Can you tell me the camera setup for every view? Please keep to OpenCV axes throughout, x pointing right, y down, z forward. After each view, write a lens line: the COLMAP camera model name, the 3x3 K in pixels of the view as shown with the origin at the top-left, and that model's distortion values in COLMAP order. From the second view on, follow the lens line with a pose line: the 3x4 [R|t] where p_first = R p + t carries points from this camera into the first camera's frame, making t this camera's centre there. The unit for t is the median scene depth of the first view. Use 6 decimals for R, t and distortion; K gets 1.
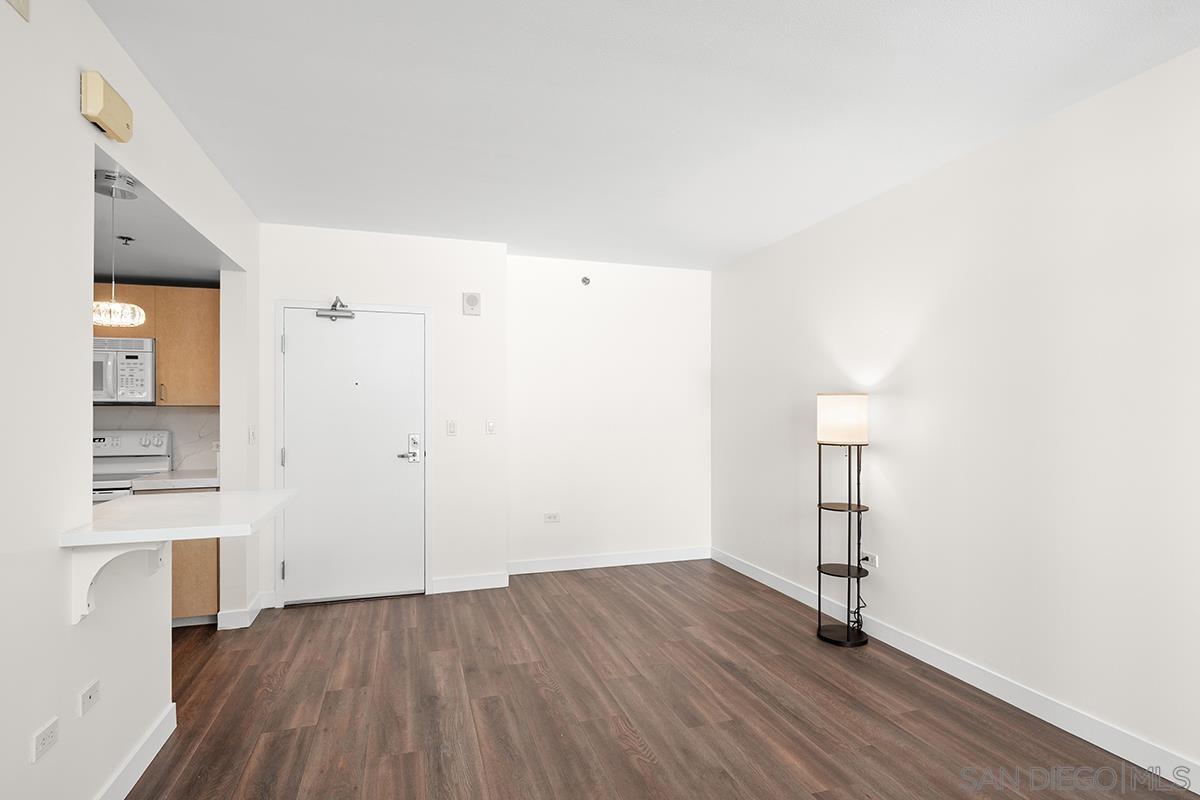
lens RADIAL K [[589.1, 0, 593.9], [0, 589.1, 405.1], [0, 0, 1]] dist [0.003130, -0.000541]
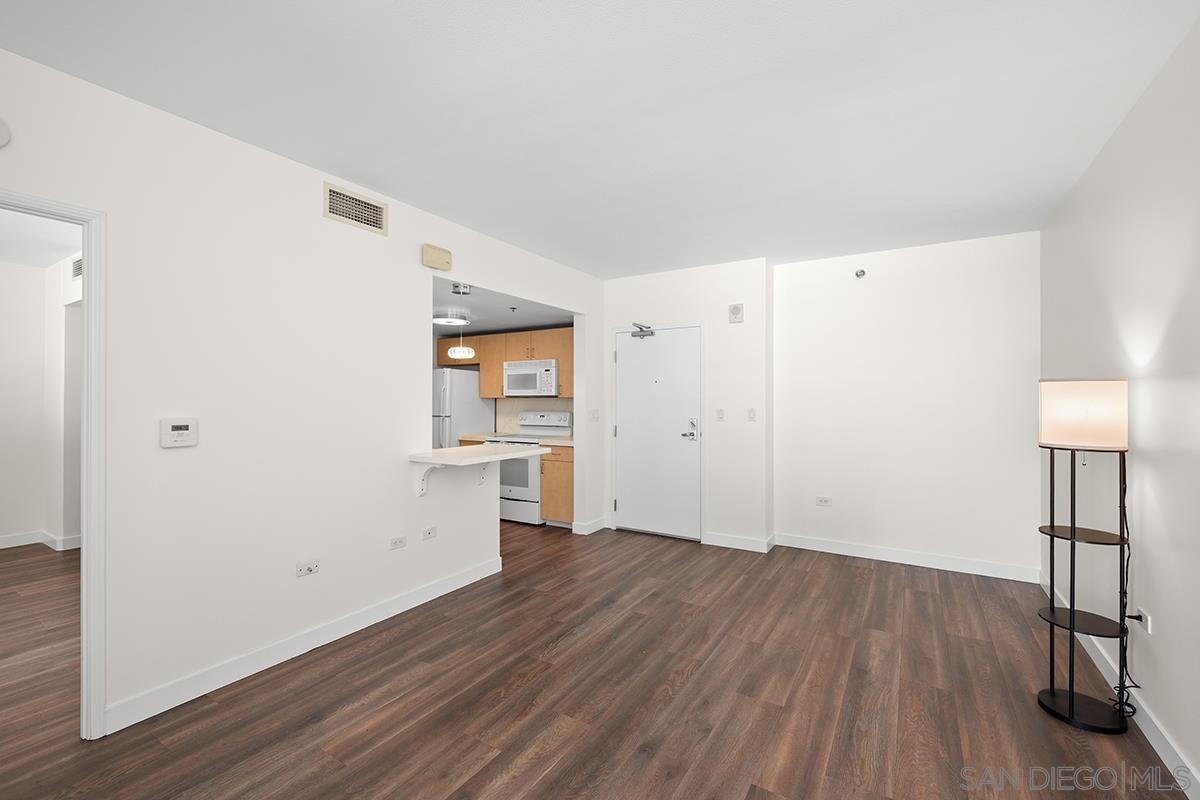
lens RADIAL K [[497.8, 0, 600.6], [0, 497.8, 395.1], [0, 0, 1]] dist [-0.003281, -0.000026]
pose [[0.656736, -0.005204, -0.754102, 0.478627], [0.004209, 0.999986, -0.003235, -0.000953], [0.754109, -0.001049, 0.656749, 0.142177]]
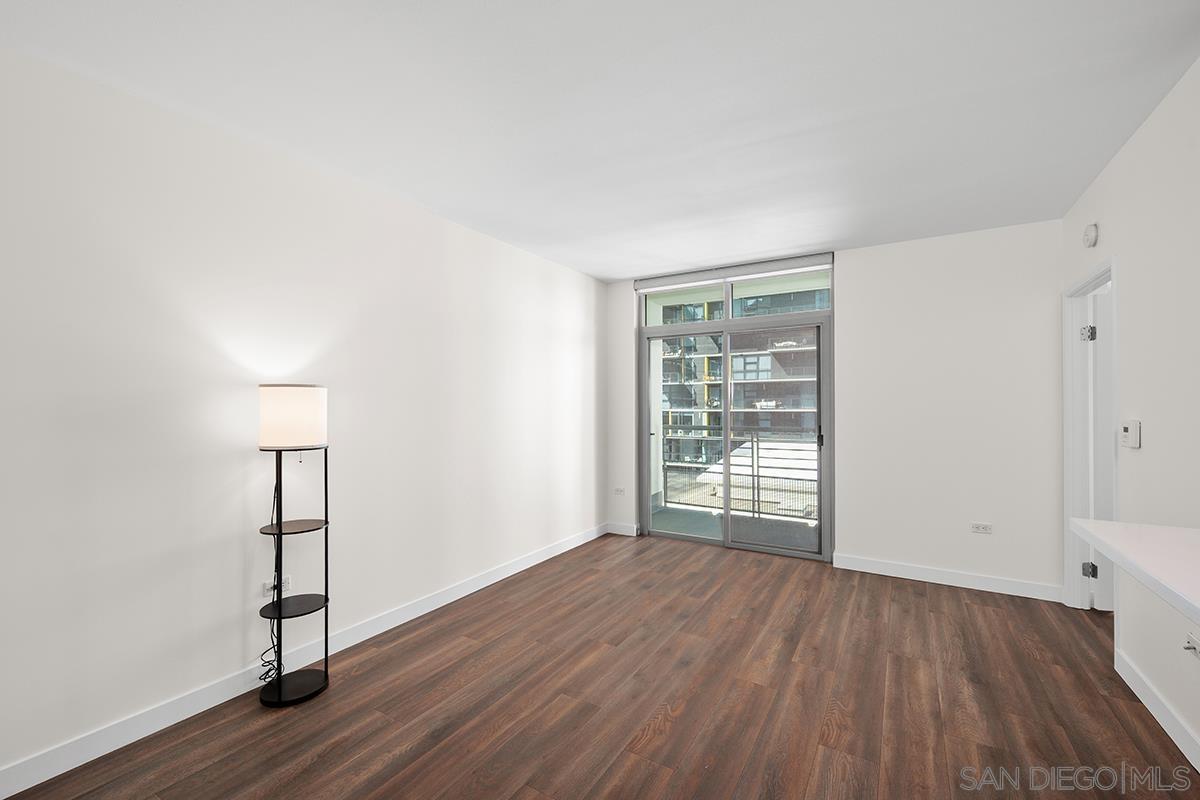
lens RADIAL K [[497.8, 0, 592.7], [0, 497.8, 400.6], [0, 0, 1]] dist [-0.003281, -0.000026]
pose [[-0.653696, 0.012851, 0.756648, -0.351384], [-0.000844, 0.999843, -0.017711, 0.009760], [-0.756756, -0.012216, -0.653583, 1.102448]]
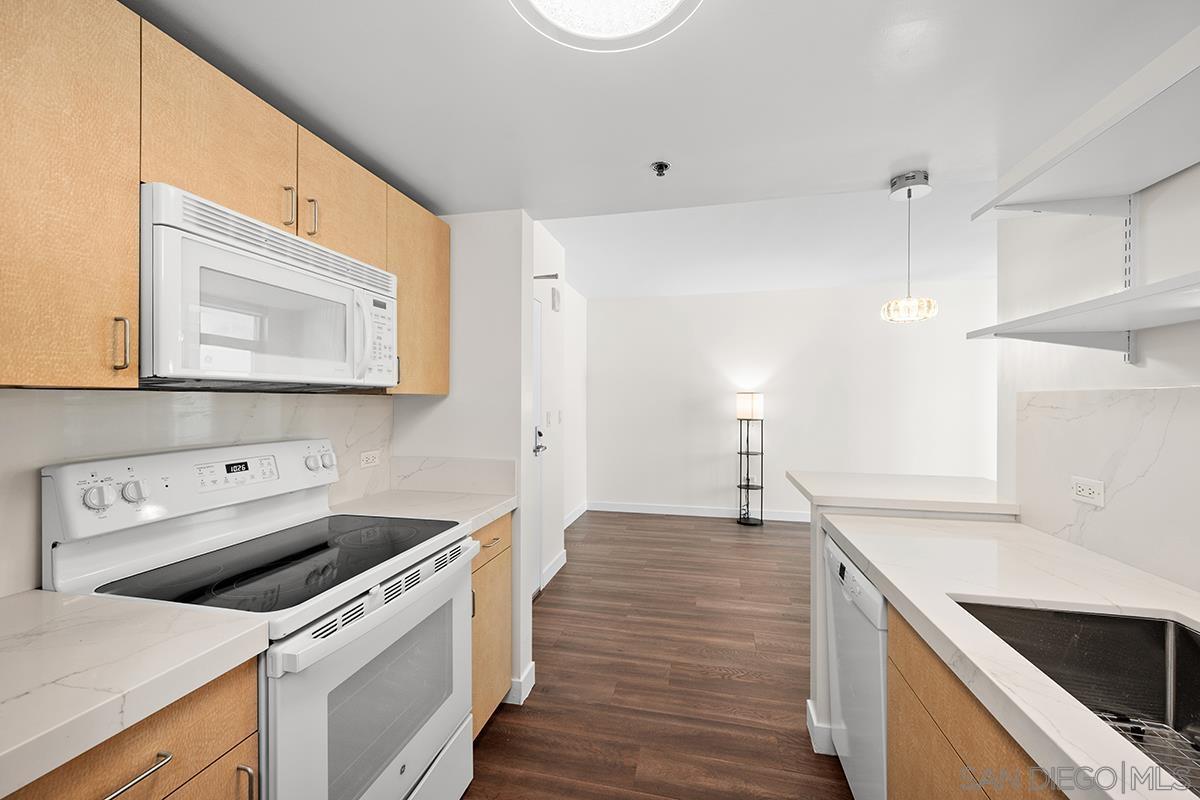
lens RADIAL K [[474.7, 0, 588.4], [0, 474.7, 398.8], [0, 0, 1]] dist [0.001171, 0.000331]
pose [[0.514032, 0.006469, 0.857747, -1.112593], [-0.008908, 0.999958, -0.002204, 0.005799], [-0.857725, -0.006508, 0.514068, 0.640560]]
